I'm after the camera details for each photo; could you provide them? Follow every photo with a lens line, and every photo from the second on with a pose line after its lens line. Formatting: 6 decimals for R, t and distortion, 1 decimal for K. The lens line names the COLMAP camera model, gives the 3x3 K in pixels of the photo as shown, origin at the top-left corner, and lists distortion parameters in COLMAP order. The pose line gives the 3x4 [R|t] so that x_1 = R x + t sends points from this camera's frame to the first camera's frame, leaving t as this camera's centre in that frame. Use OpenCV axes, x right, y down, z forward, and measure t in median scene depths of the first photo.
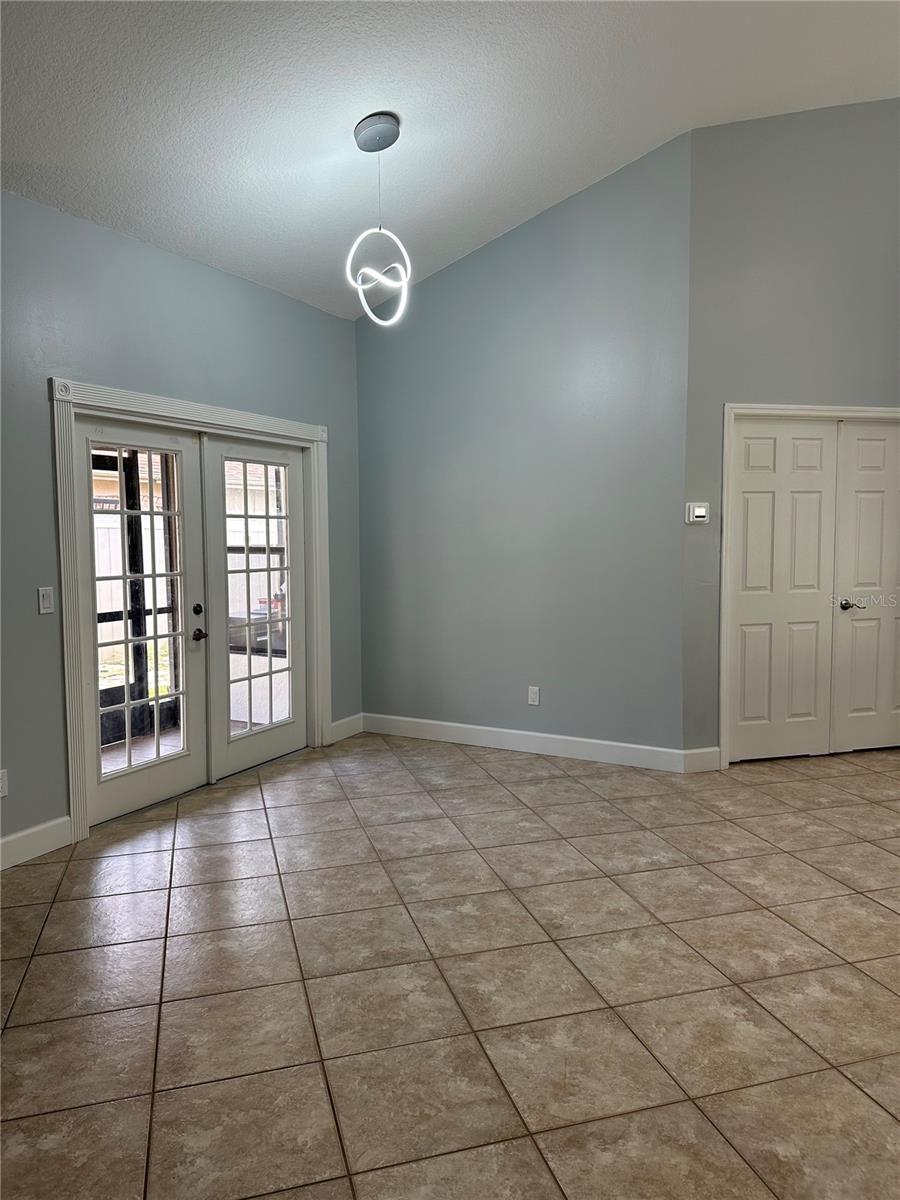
lens RADIAL K [[839.1, 0, 450.0], [0, 839.1, 600.0], [0, 0, 1]] dist [0.050046, -0.062389]
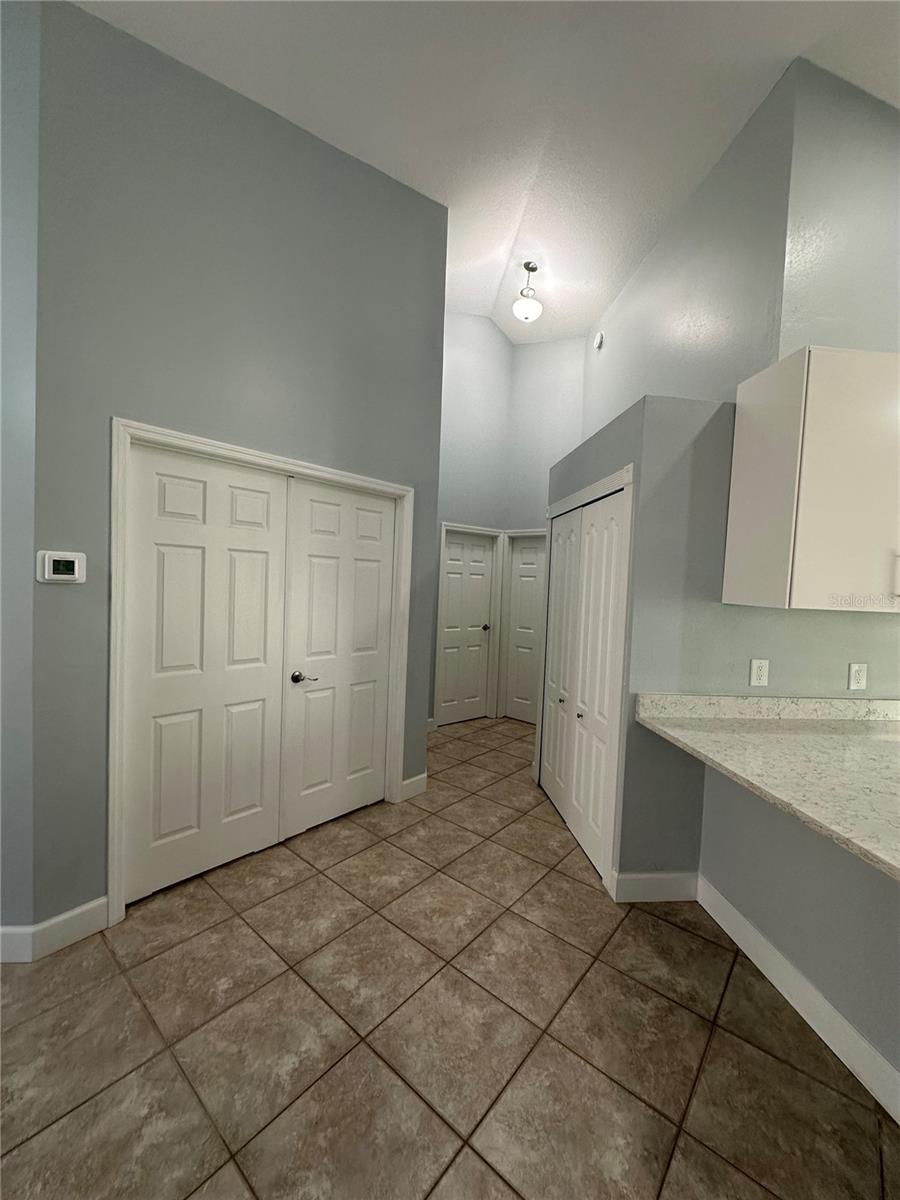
lens RADIAL K [[478.0, 0, 450.9], [0, 478.0, 600.5], [0, 0, 1]] dist [0.000656, -0.000392]
pose [[0.832399, 0.021226, 0.553770, 0.406753], [-0.000819, 0.999312, -0.037073, -0.074880], [-0.554176, 0.030406, 0.831844, 0.605540]]
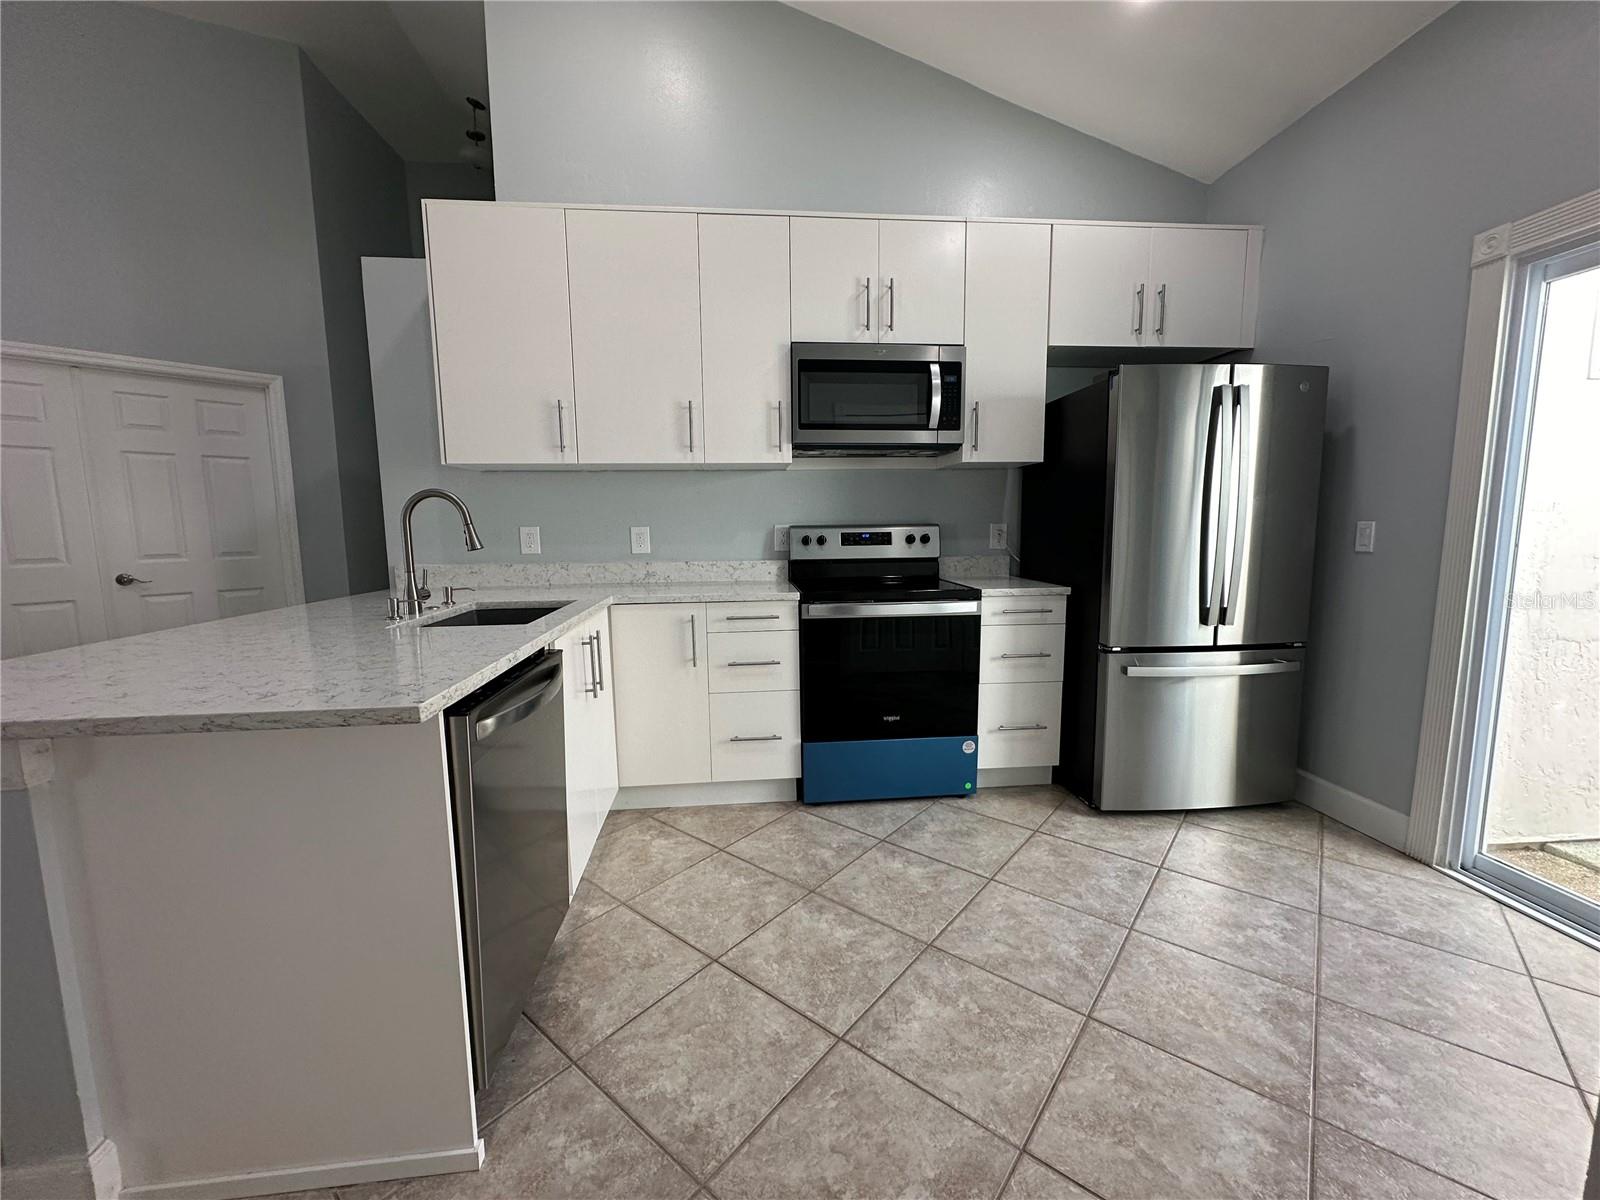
lens RADIAL K [[638.5, 0, 801.1], [0, 638.5, 596.9], [0, 0, 1]] dist [-0.000258, 0.000044]
pose [[0.831171, -0.066350, 0.552044, 0.882513], [0.053447, 0.997791, 0.039452, 0.045700], [-0.553442, -0.003286, 0.832881, 0.062135]]
